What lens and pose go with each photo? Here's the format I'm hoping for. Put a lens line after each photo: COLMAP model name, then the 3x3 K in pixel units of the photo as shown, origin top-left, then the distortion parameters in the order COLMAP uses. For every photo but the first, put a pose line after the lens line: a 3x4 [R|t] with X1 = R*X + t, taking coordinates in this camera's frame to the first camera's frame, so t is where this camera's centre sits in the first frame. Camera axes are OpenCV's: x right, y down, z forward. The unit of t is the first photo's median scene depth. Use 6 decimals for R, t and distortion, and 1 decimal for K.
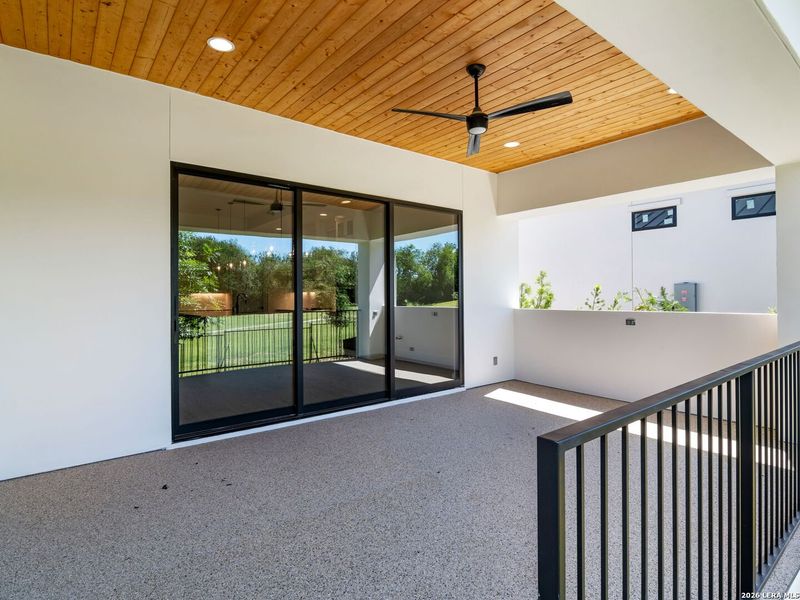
lens RADIAL K [[434.0, 0, 398.9], [0, 434.0, 297.5], [0, 0, 1]] dist [-0.008275, -0.003159]
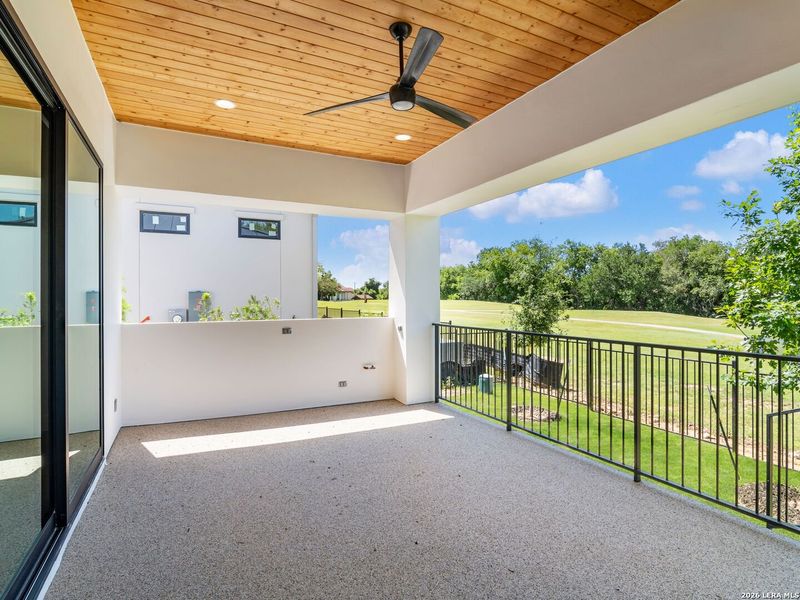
lens RADIAL K [[434.0, 0, 398.9], [0, 434.0, 297.5], [0, 0, 1]] dist [-0.008275, -0.003159]
pose [[0.200194, 0.011474, 0.979689, -0.383669], [0.005762, 0.999900, -0.012888, -0.005363], [-0.979739, 0.008225, 0.200108, 0.518779]]
